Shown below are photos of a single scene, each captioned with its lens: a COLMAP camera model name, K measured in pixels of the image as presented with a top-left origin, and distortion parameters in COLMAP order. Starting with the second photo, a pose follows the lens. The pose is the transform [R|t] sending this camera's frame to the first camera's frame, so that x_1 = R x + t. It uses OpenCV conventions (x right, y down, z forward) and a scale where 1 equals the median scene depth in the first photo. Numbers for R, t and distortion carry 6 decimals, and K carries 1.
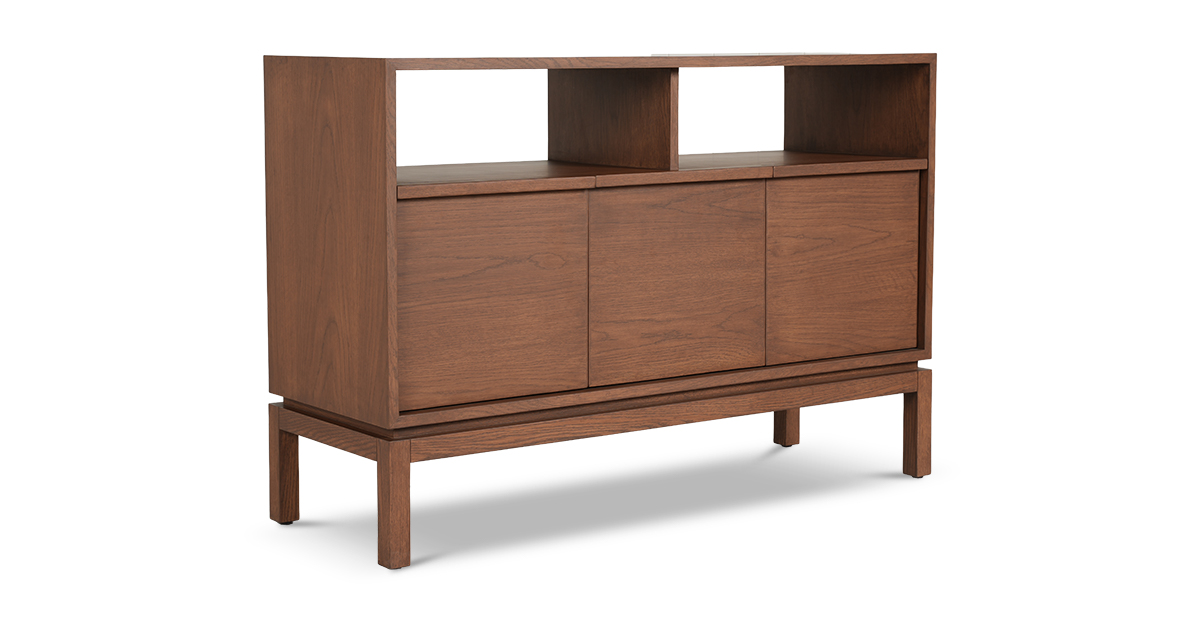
lens RADIAL K [[2076.0, 0, 597.9], [0, 2076.0, 272.1], [0, 0, 1]] dist [-0.002287, 0.037705]
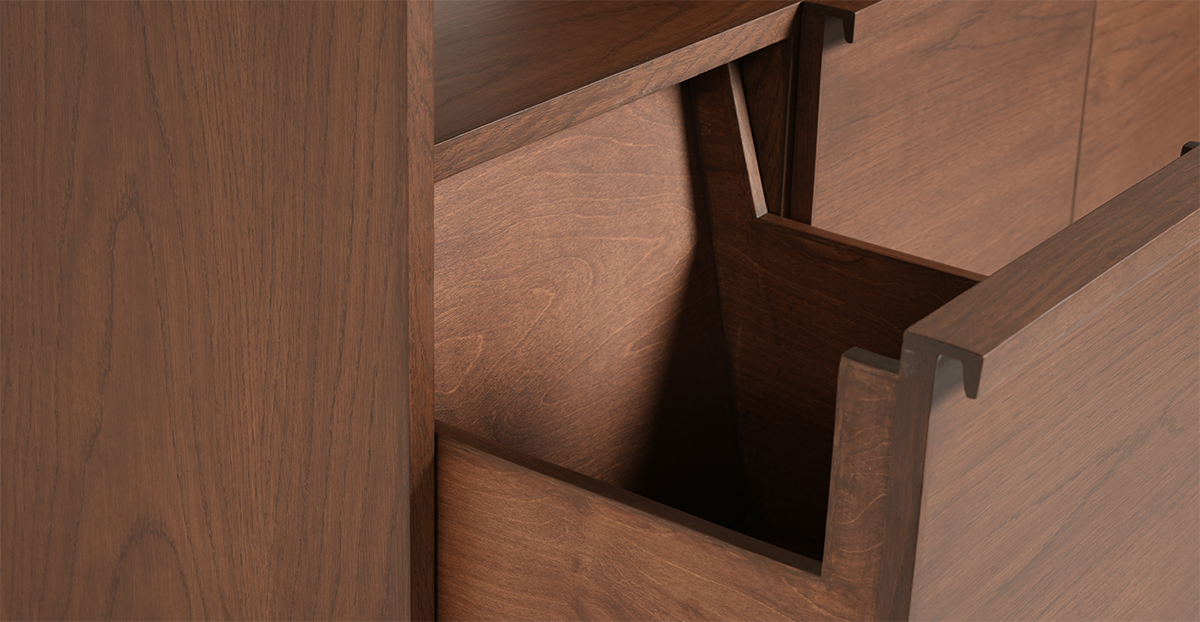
lens RADIAL K [[2305.9, 0, 600.0], [0, 2305.9, 311.0], [0, 0, 1]] dist [0.020597, 0.243211]
pose [[0.951909, -0.098551, 0.290098, -0.157547], [0.010640, 0.956917, 0.290167, -0.109939], [-0.306196, -0.273126, 0.911947, 0.636207]]
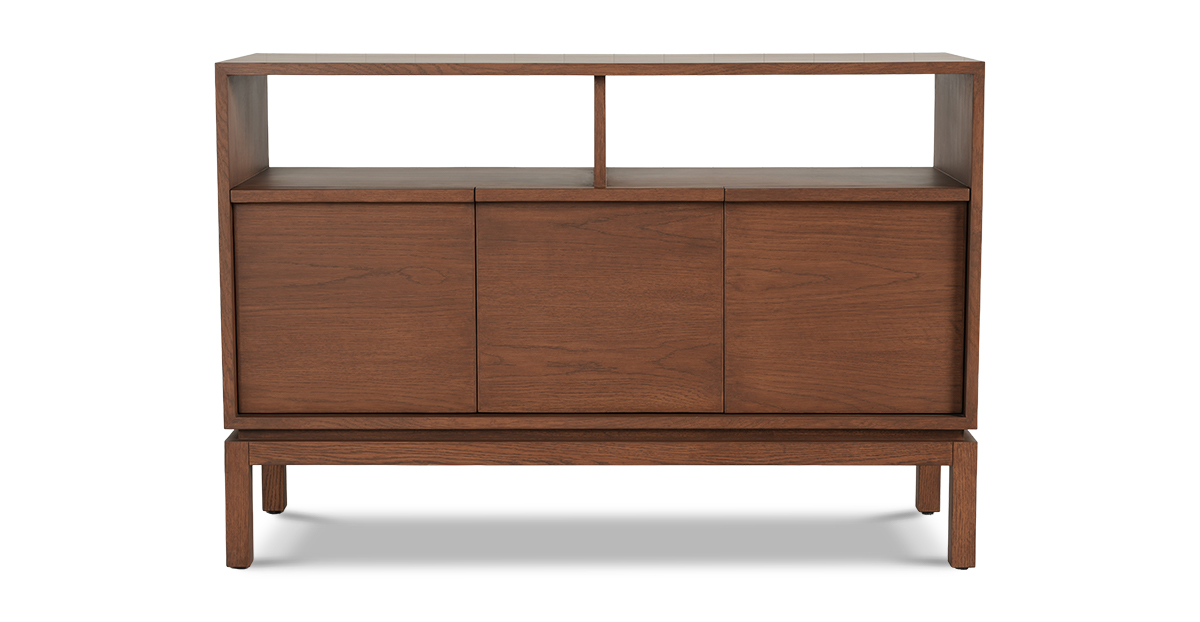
lens RADIAL K [[2076.0, 0, 597.9], [0, 2076.0, 272.1], [0, 0, 1]] dist [-0.002287, 0.037705]
pose [[0.804056, 0.068614, -0.590581, 0.595032], [-0.067579, 0.997428, 0.023875, -0.034605], [0.590701, 0.020715, 0.806625, 0.269393]]
